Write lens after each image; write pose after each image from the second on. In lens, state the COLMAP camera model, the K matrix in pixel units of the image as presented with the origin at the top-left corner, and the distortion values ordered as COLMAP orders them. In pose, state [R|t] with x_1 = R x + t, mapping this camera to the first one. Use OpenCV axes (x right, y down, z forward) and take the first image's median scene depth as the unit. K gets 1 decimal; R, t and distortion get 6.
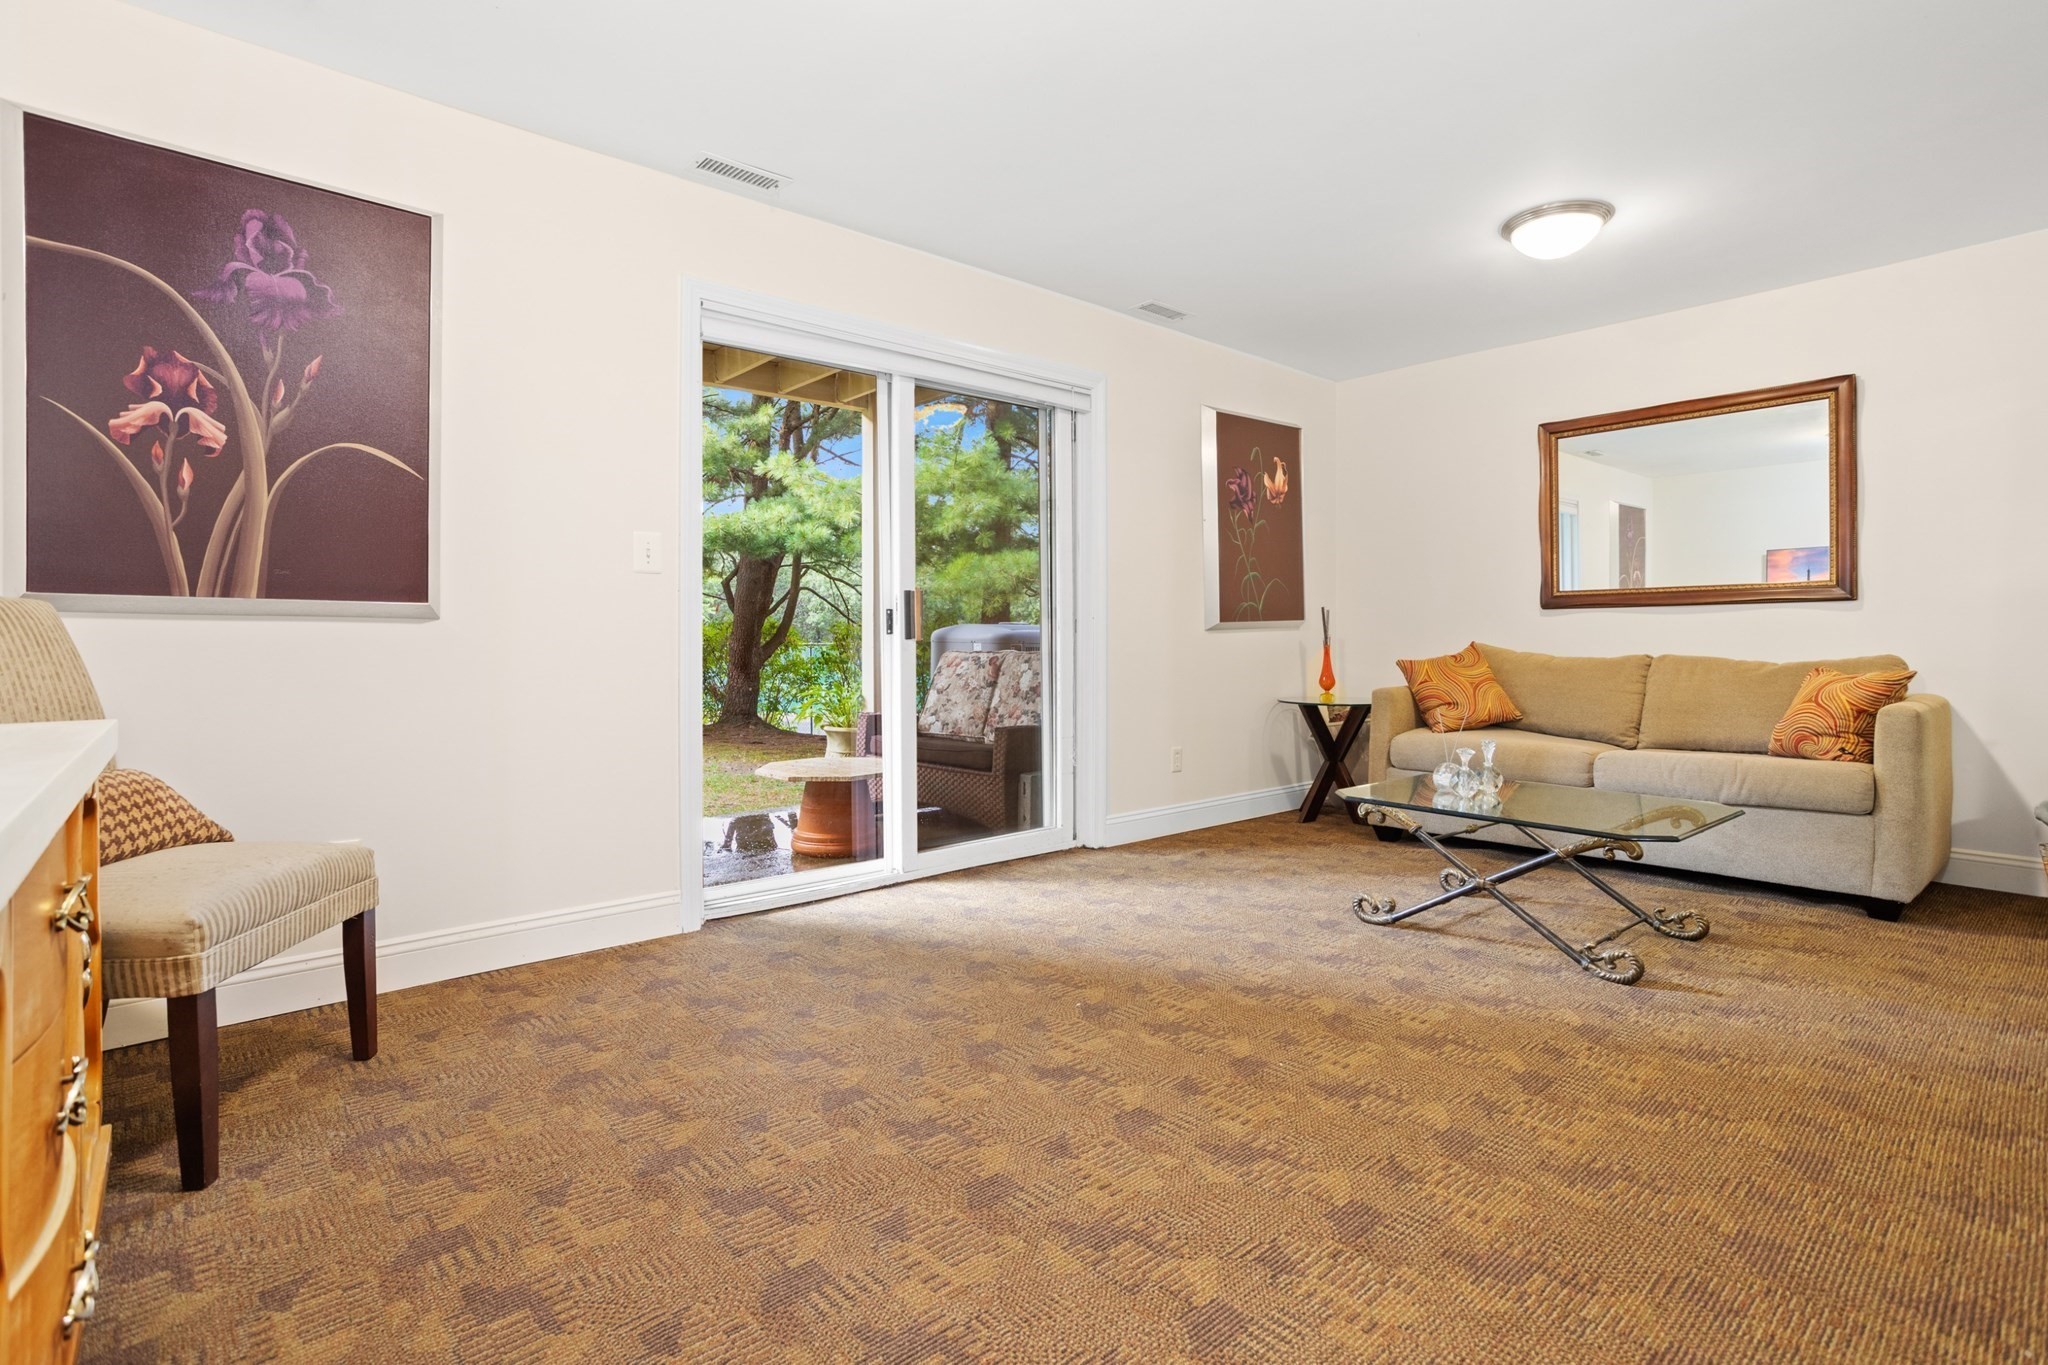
lens RADIAL K [[994.1, 0, 1028.2], [0, 994.1, 627.1], [0, 0, 1]] dist [-0.053811, 0.029808]
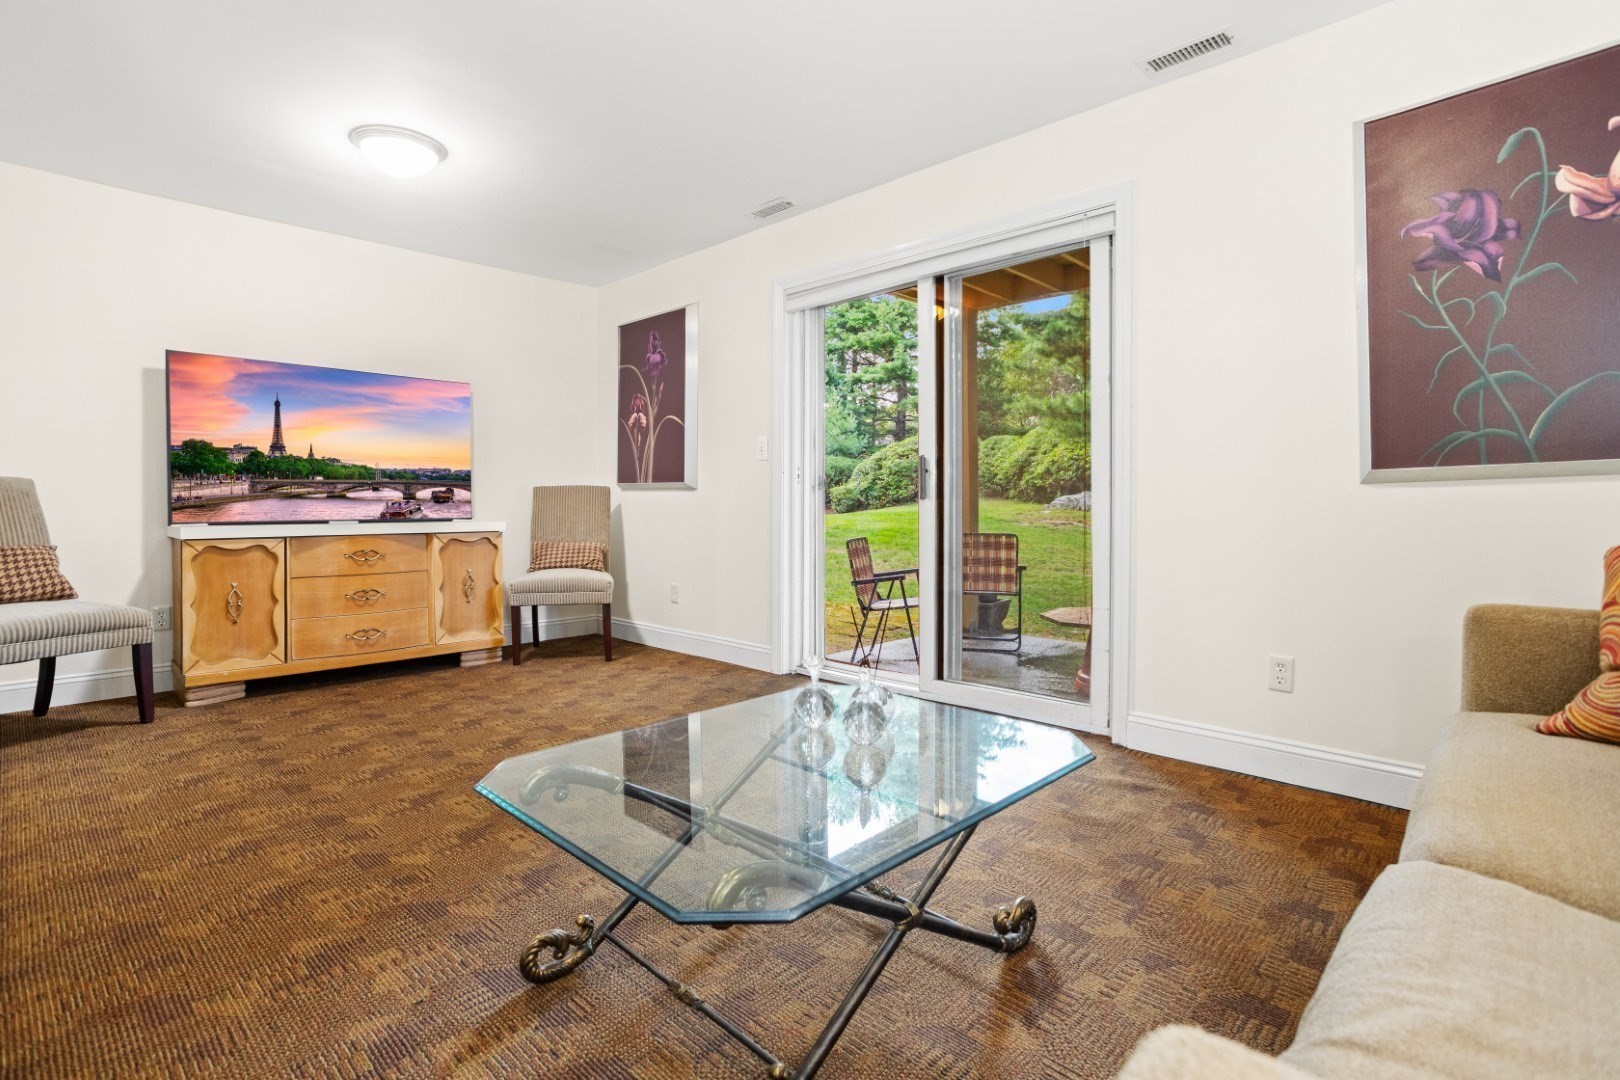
lens RADIAL K [[786.3, 0, 813.3], [0, 786.3, 496.2], [0, 0, 1]] dist [-0.053811, 0.029808]
pose [[0.076515, -0.002353, -0.997066, 1.318326], [0.015875, 0.999873, -0.001142, 0.014693], [0.996942, -0.015741, 0.076543, 1.283484]]
